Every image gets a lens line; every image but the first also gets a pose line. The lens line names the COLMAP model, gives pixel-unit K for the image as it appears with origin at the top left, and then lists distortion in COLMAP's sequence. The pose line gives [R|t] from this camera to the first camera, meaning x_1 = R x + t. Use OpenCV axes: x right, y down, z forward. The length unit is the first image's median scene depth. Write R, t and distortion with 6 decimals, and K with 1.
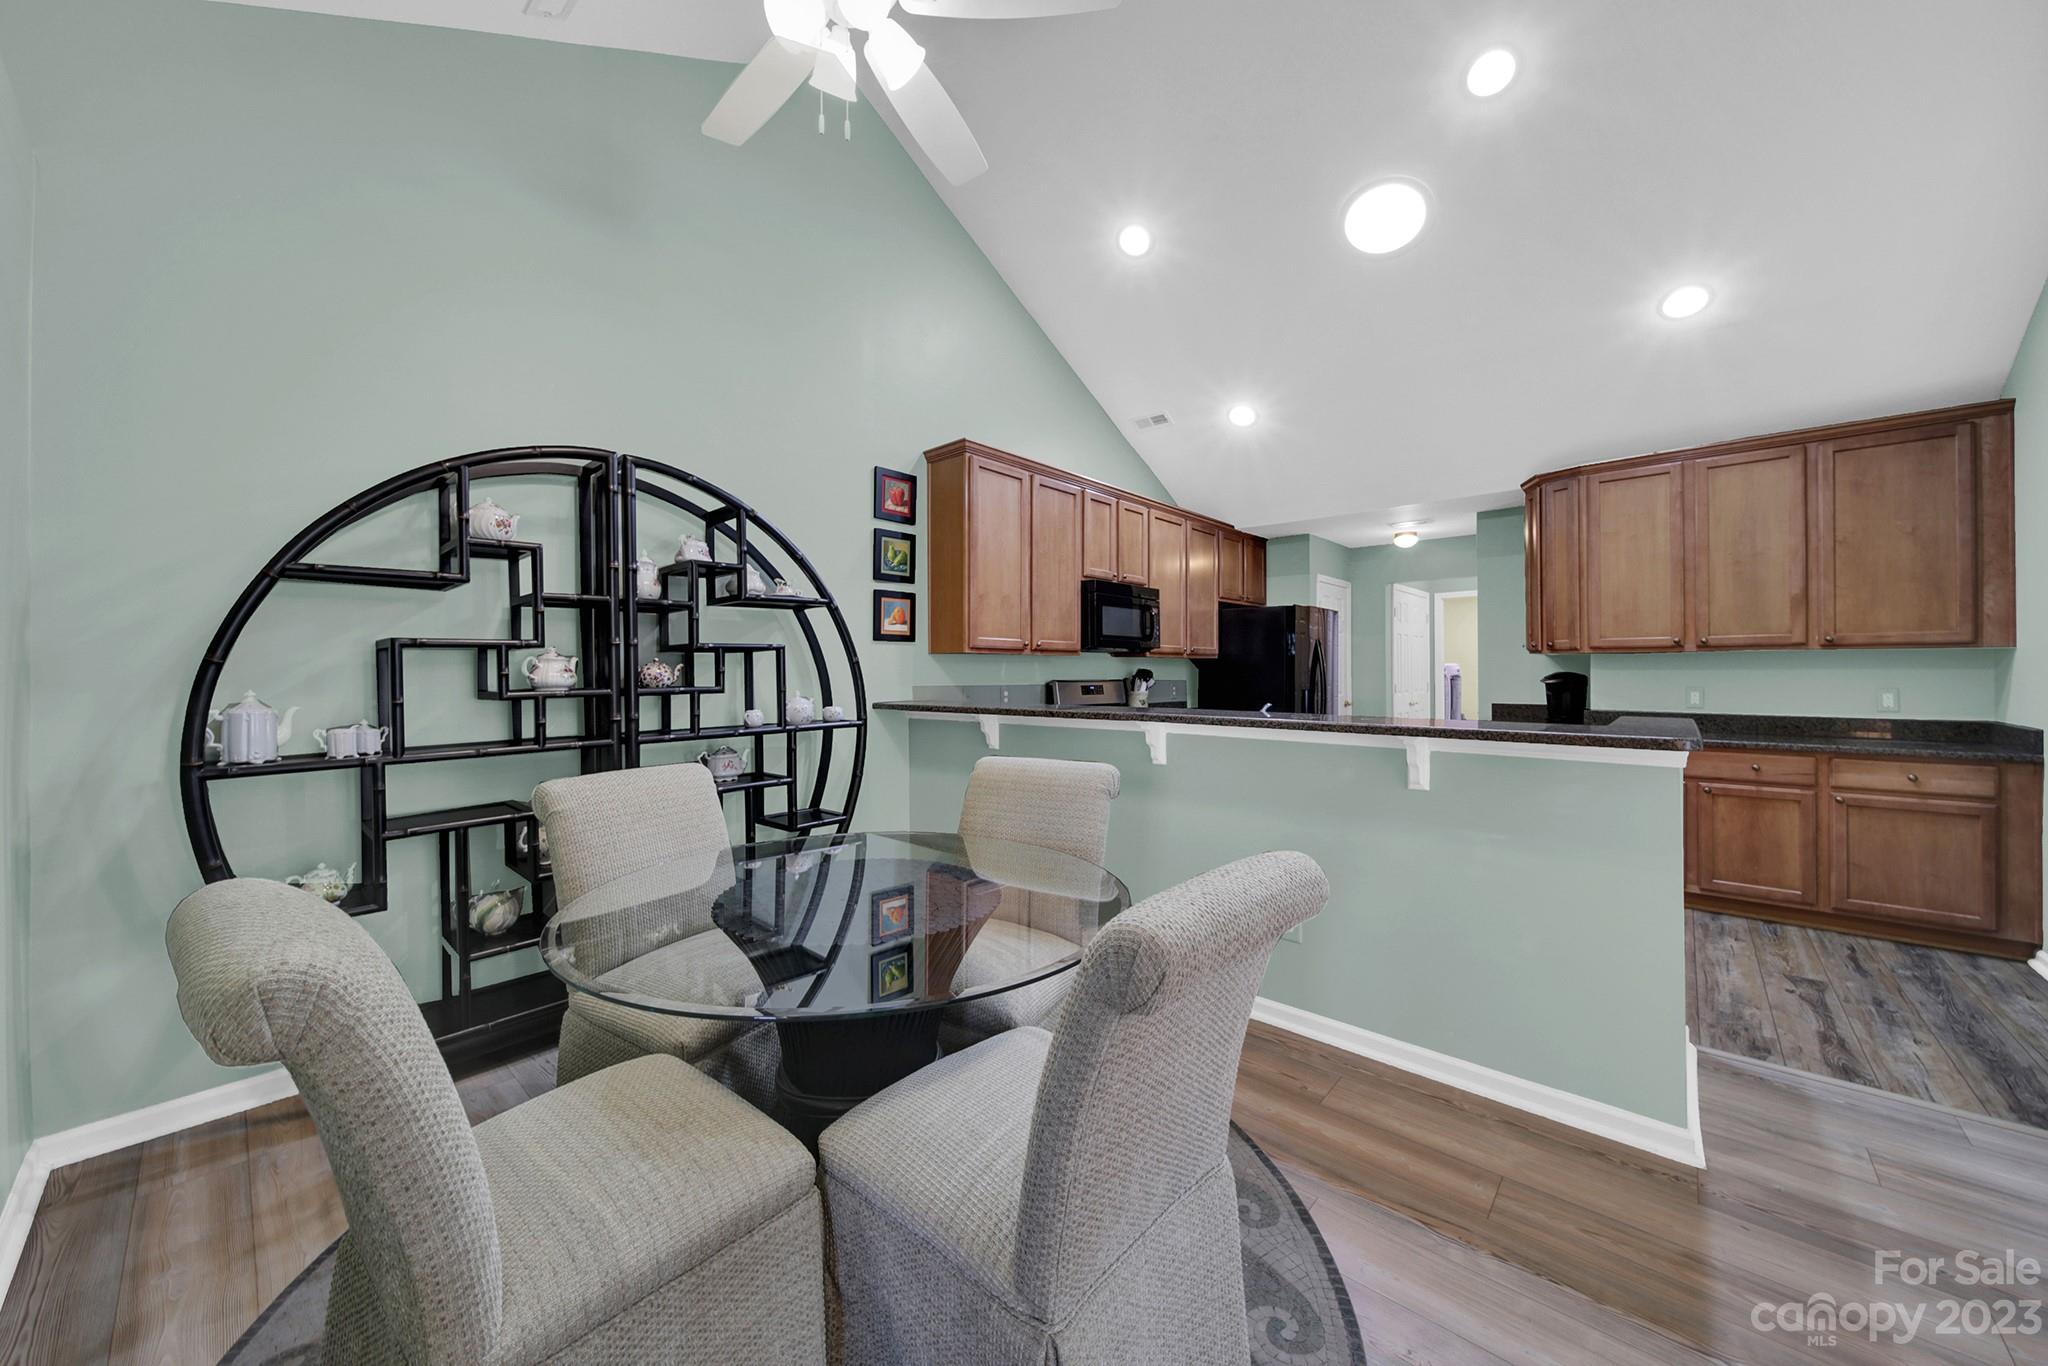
lens RADIAL K [[746.0, 0, 1027.9], [0, 746.0, 668.0], [0, 0, 1]] dist [0.000128, -0.000735]
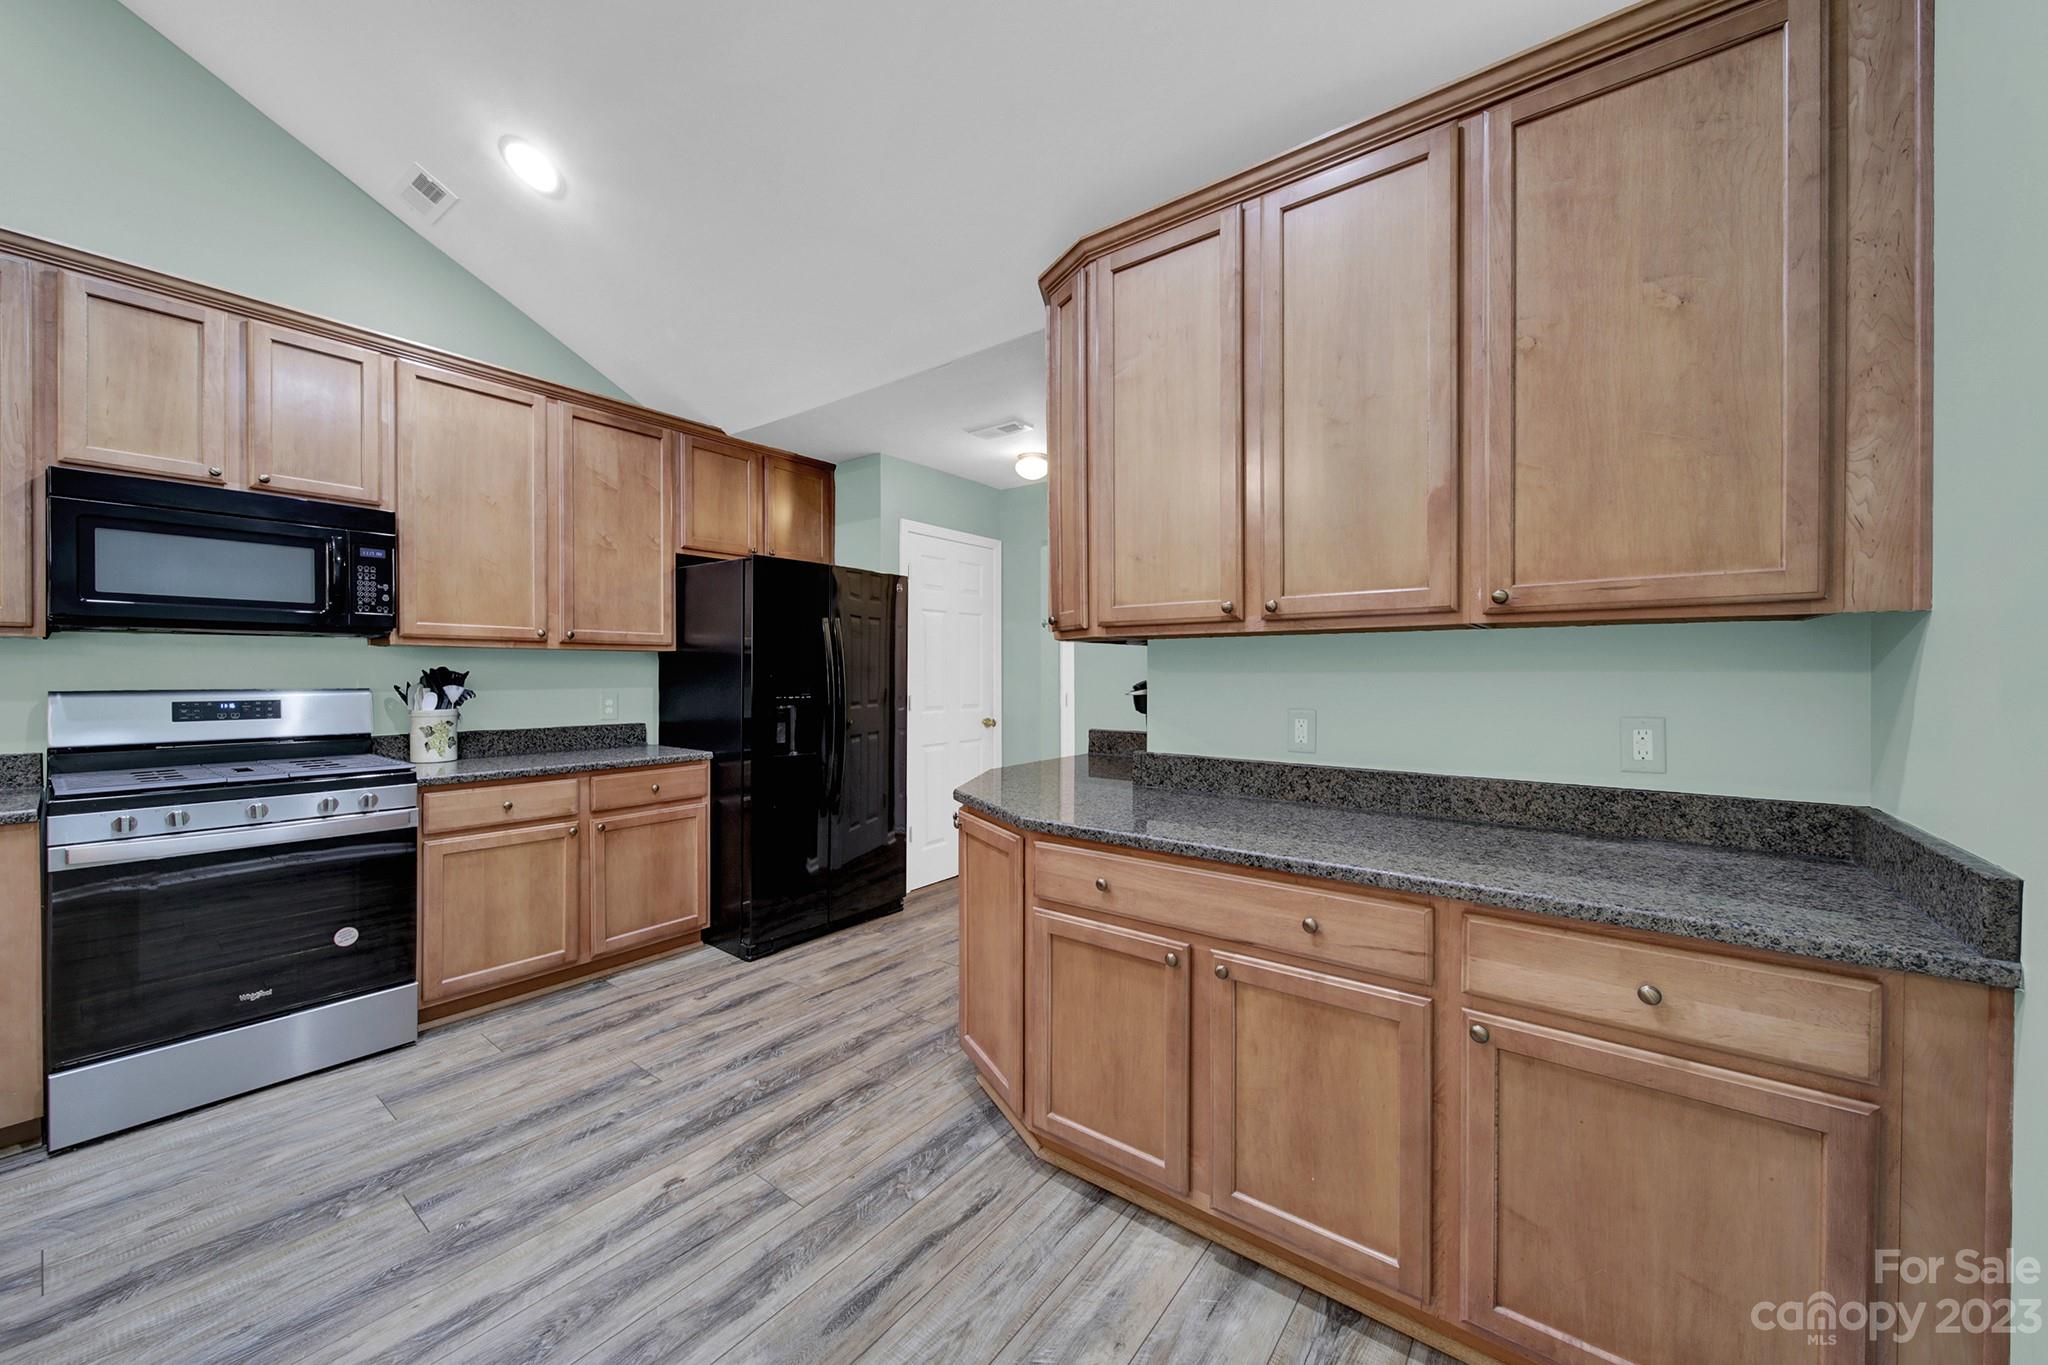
lens RADIAL K [[746.0, 0, 1054.7], [0, 746.0, 677.7], [0, 0, 1]] dist [0.000128, -0.000735]
pose [[0.996225, 0.002743, 0.086770, 0.808471], [-0.003585, 0.999948, 0.009548, 0.002229], [-0.086739, -0.009823, 0.996183, 0.625575]]
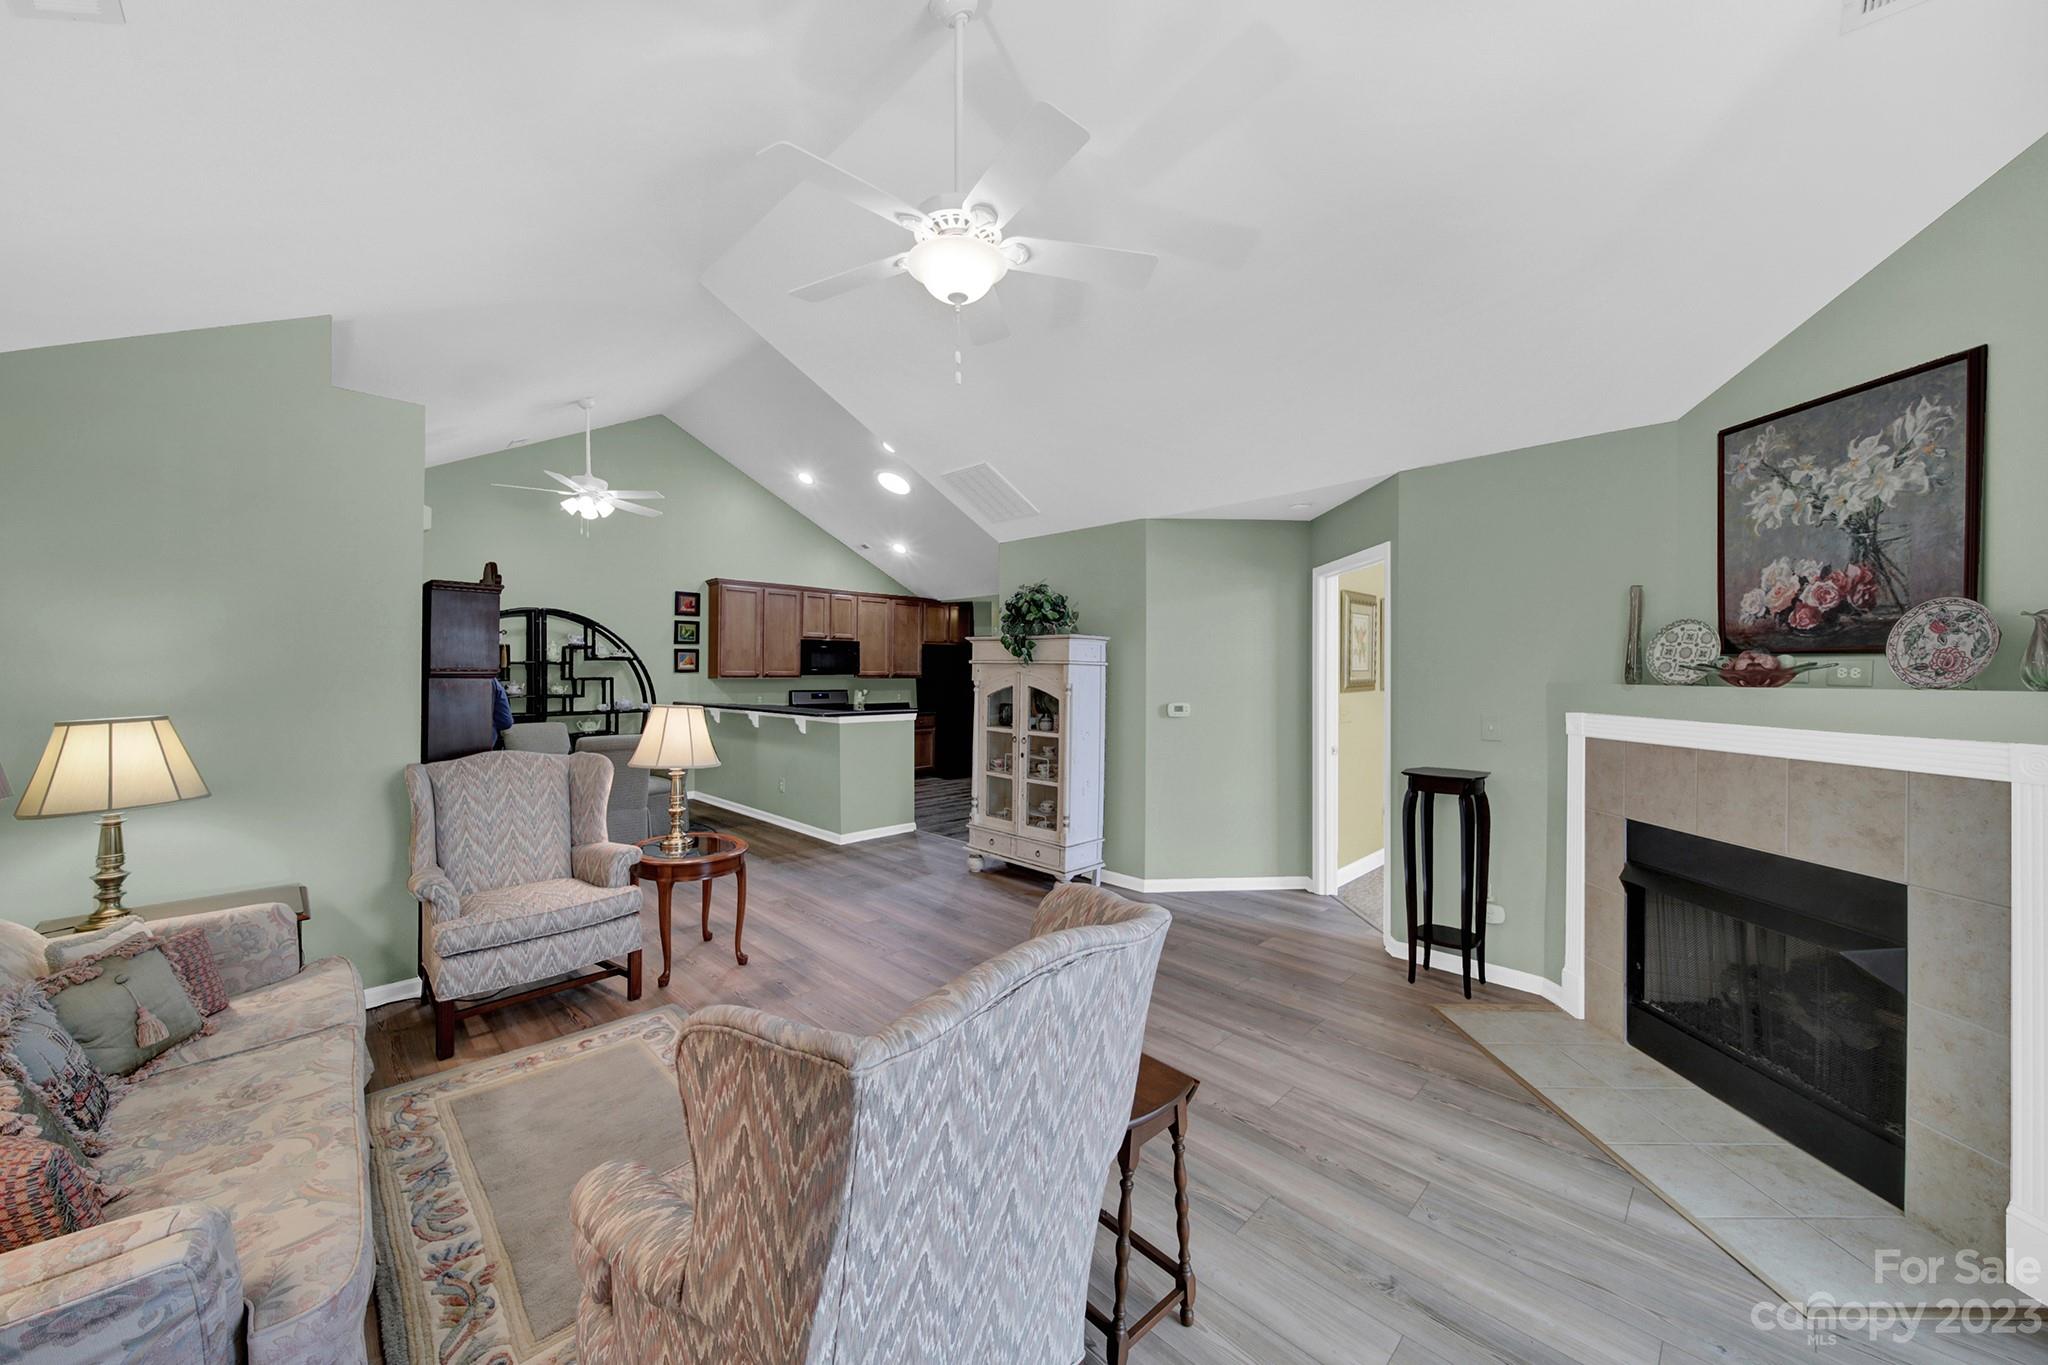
lens RADIAL K [[746.0, 0, 1017.2], [0, 746.0, 672.2], [0, 0, 1]] dist [0.000128, -0.000735]
pose [[0.995347, 0.010383, -0.095795, 1.022632], [-0.009502, 0.999908, 0.009656, -0.070559], [0.095887, -0.008701, 0.995354, -1.086506]]
